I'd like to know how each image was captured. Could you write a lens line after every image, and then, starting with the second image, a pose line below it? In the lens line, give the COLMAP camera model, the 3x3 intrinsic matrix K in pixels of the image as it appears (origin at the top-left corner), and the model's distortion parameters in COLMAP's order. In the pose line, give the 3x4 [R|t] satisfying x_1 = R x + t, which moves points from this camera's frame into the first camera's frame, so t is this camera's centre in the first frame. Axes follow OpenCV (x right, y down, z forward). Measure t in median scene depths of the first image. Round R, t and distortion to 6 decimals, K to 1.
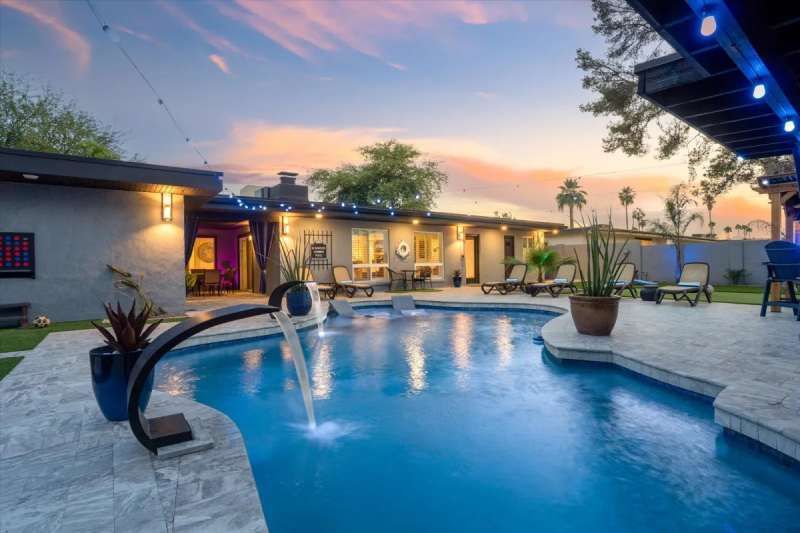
lens RADIAL K [[368.5, 0, 400.5], [0, 368.5, 259.8], [0, 0, 1]] dist [-0.036469, 0.005342]
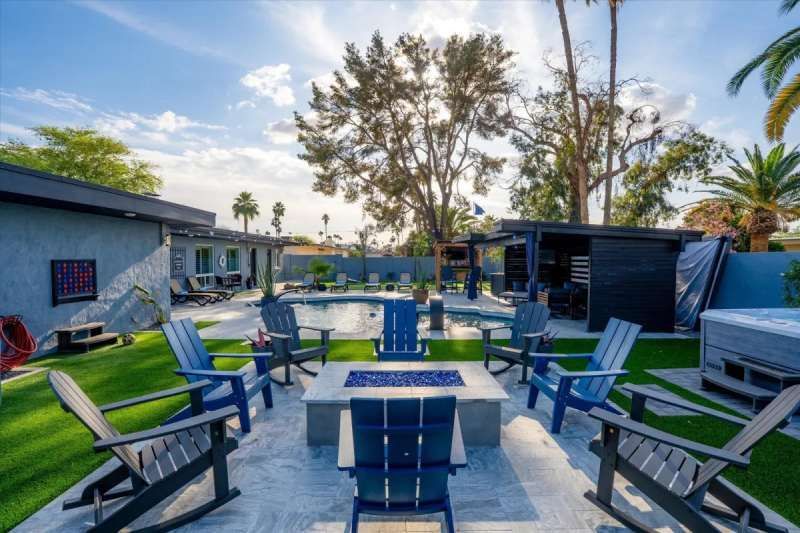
lens RADIAL K [[368.5, 0, 396.5], [0, 368.5, 262.9], [0, 0, 1]] dist [-0.036469, 0.005342]
pose [[0.584063, -0.010175, 0.811645, -0.428903], [0.002492, 0.999939, 0.010741, -0.023173], [-0.811705, -0.004251, 0.584053, -0.126409]]
